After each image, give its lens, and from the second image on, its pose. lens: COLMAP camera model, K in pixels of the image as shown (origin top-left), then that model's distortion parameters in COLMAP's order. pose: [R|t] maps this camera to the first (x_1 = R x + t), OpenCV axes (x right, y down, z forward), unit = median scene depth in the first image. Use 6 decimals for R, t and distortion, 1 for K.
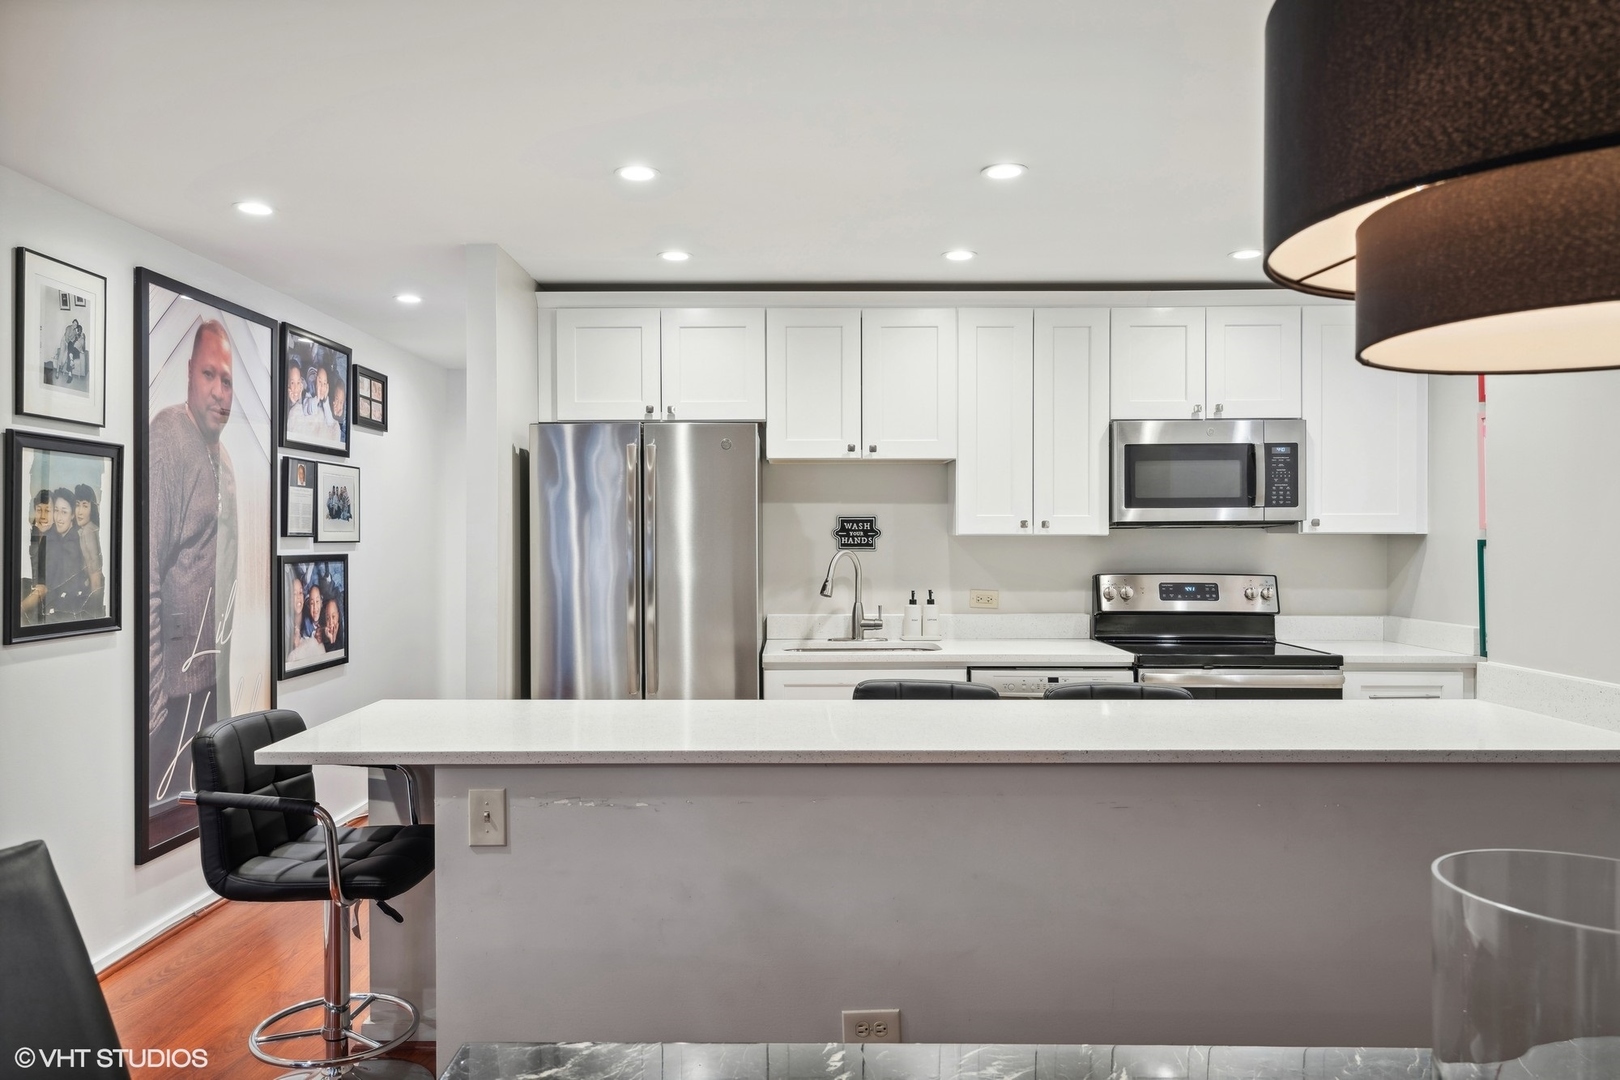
lens RADIAL K [[1129.8, 0, 808.1], [0, 1129.8, 539.8], [0, 0, 1]] dist [0.003777, 0.000581]
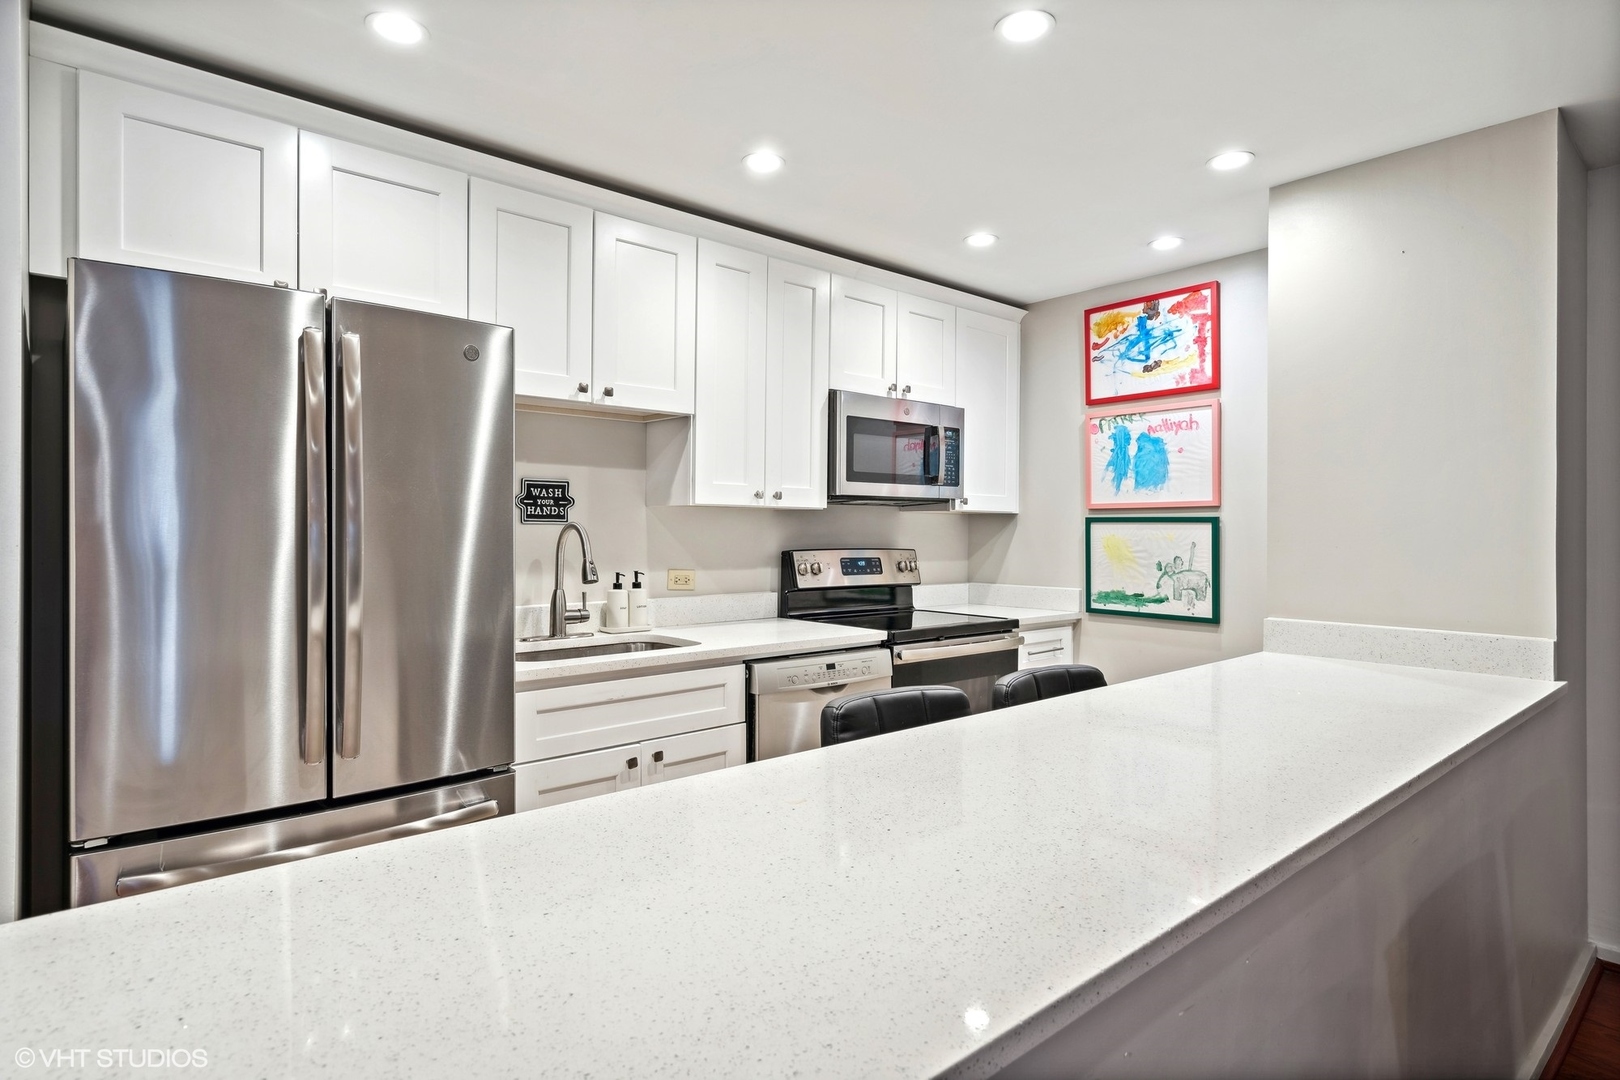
lens RADIAL K [[869.0, 0, 810.6], [0, 869.0, 536.2], [0, 0, 1]] dist [-0.002338, -0.000365]
pose [[0.748559, 0.000063, 0.663068, -0.225019], [-0.005365, 0.999968, 0.005961, 0.014007], [-0.663046, -0.008020, 0.748535, 0.435368]]
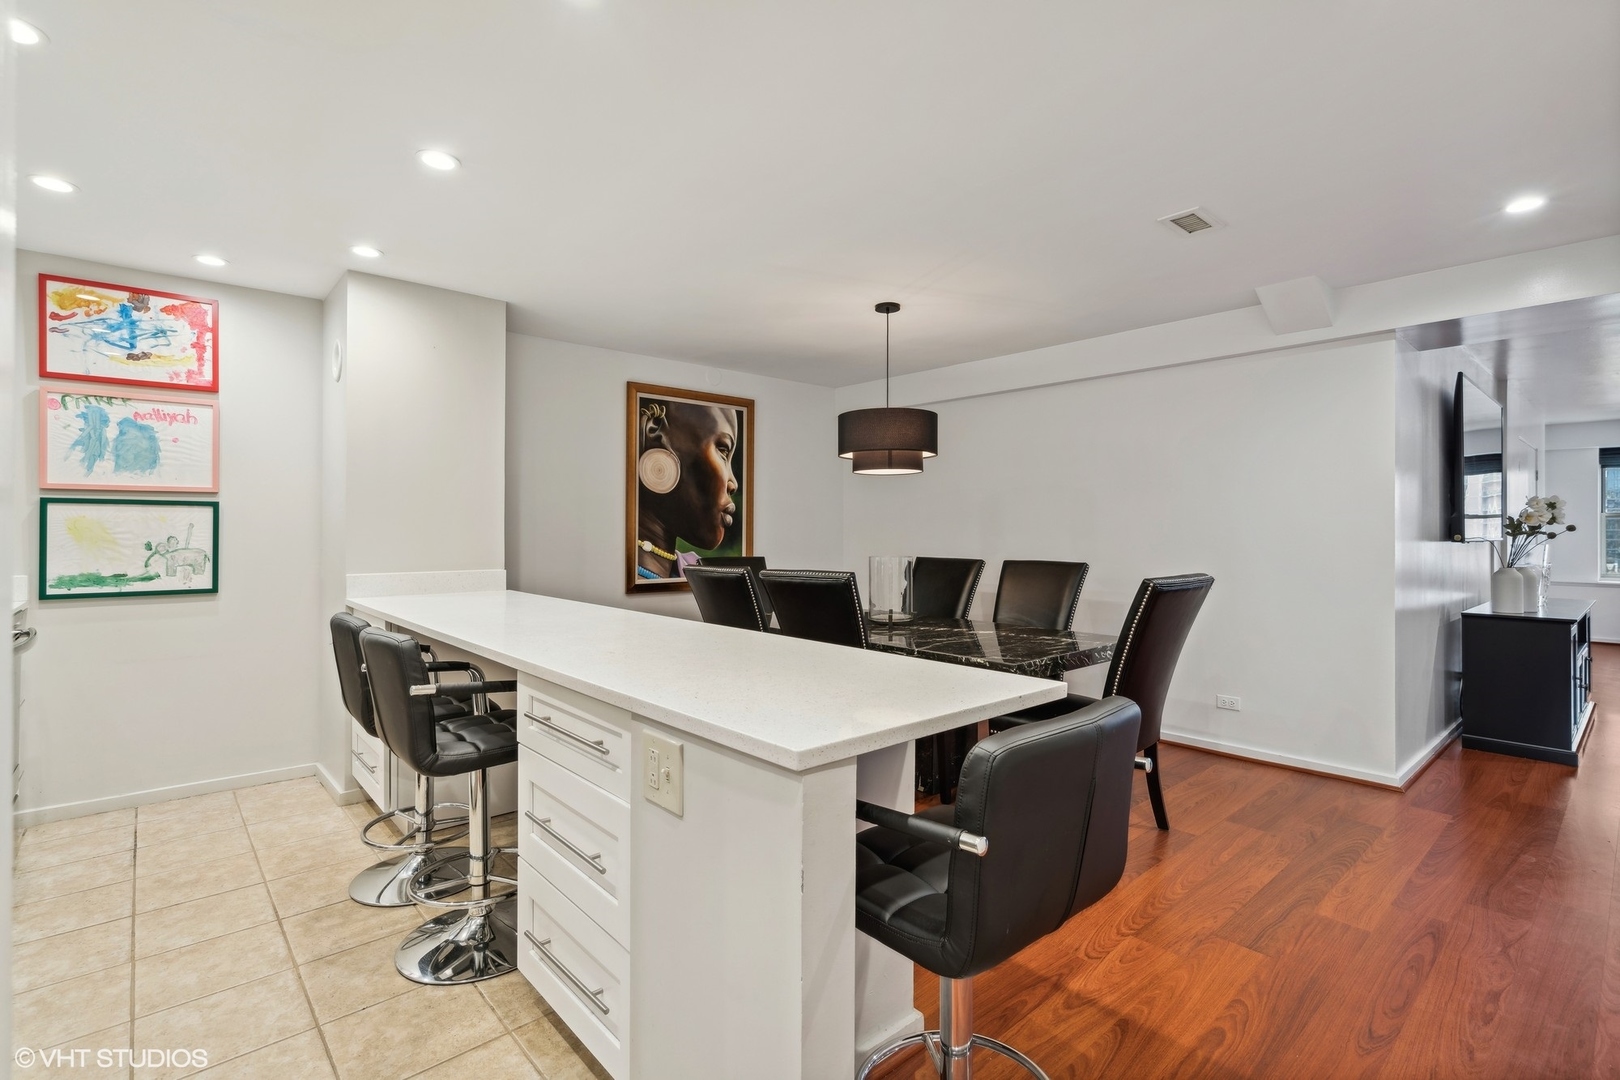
lens RADIAL K [[749.2, 0, 808.2], [0, 749.2, 530.6], [0, 0, 1]] dist [0.001377, 0.000504]
pose [[-0.665968, -0.006376, 0.745954, -0.436367], [-0.003803, 0.999979, 0.005152, 0.023393], [-0.745971, 0.000594, -0.665978, 0.834411]]
